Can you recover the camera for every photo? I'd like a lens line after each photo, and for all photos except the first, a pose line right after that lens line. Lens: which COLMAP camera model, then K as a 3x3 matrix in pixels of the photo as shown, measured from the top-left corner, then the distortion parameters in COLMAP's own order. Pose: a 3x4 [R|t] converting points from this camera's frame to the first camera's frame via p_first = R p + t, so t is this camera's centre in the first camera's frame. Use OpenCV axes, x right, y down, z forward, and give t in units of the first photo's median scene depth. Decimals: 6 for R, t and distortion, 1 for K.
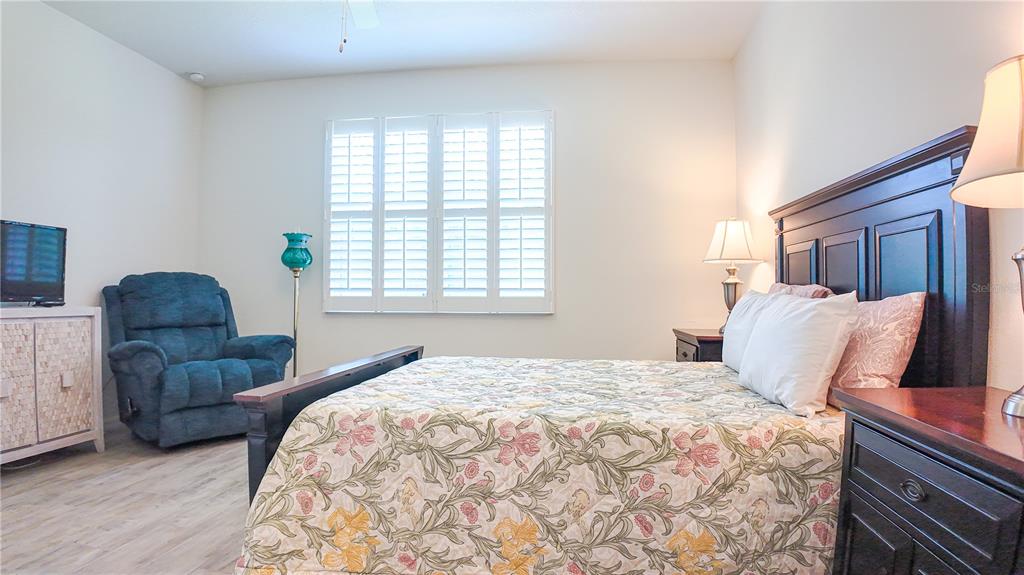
lens RADIAL K [[536.6, 0, 509.1], [0, 536.6, 289.0], [0, 0, 1]] dist [-0.101732, -0.009715]
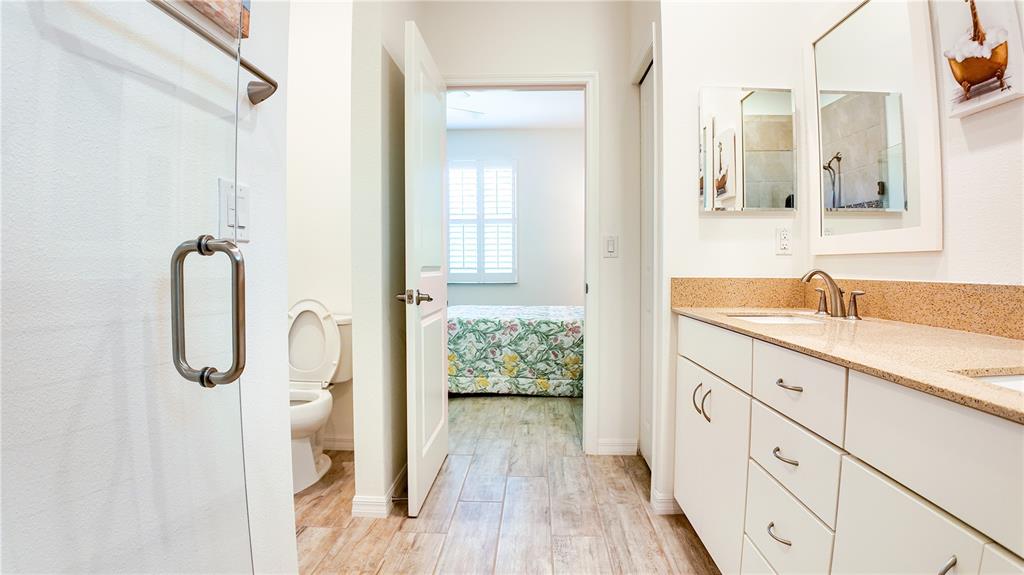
lens RADIAL K [[536.6, 0, 509.5], [0, 536.6, 287.4], [0, 0, 1]] dist [-0.101732, -0.009715]
pose [[0.996530, -0.008519, 0.082800, -0.209257], [0.004562, 0.998843, 0.047866, -0.051778], [-0.083112, -0.047323, 0.995416, -1.719726]]
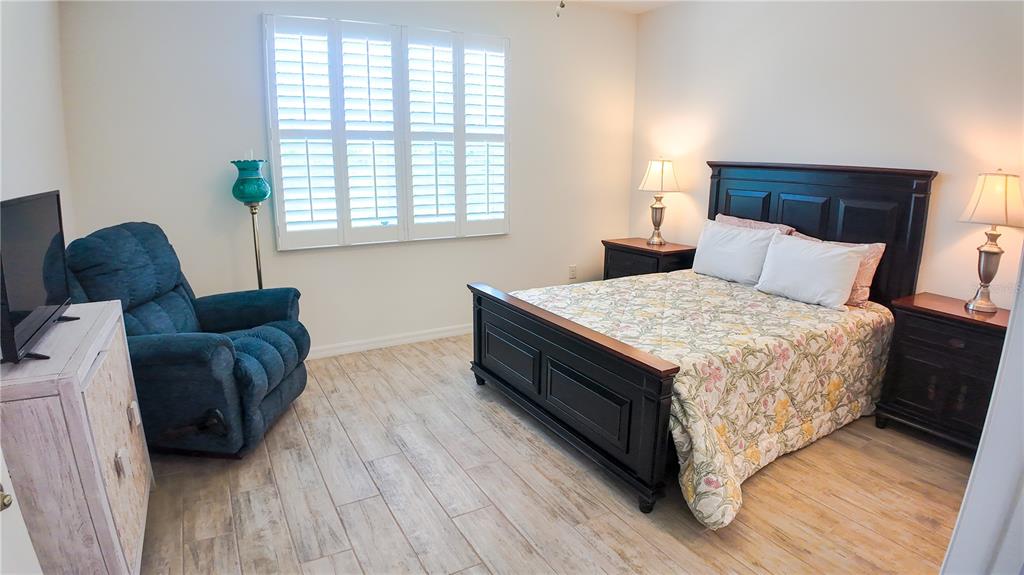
lens RADIAL K [[536.6, 0, 513.4], [0, 536.6, 287.6], [0, 0, 1]] dist [-0.101732, -0.009715]
pose [[0.798616, -0.136037, 0.586264, -1.509218], [-0.007821, 0.971691, 0.236127, -0.278131], [-0.601790, -0.193160, 0.774944, 0.281374]]
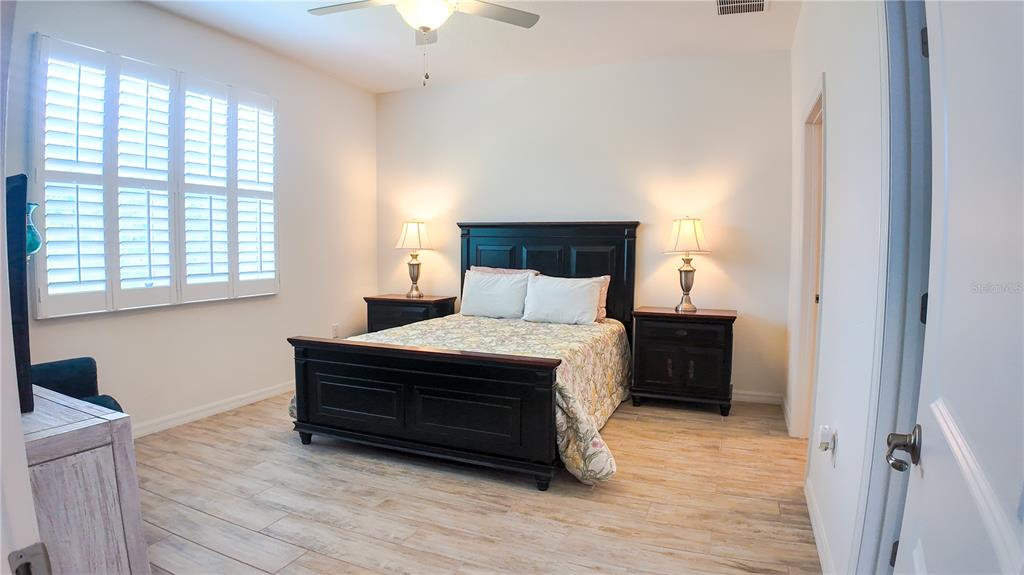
lens RADIAL K [[536.6, 0, 514.4], [0, 536.6, 281.7], [0, 0, 1]] dist [-0.101732, -0.009715]
pose [[0.265924, -0.063460, 0.961903, -2.087793], [-0.015949, 0.997405, 0.070212, -0.153301], [-0.963862, -0.034012, 0.264222, 0.696950]]
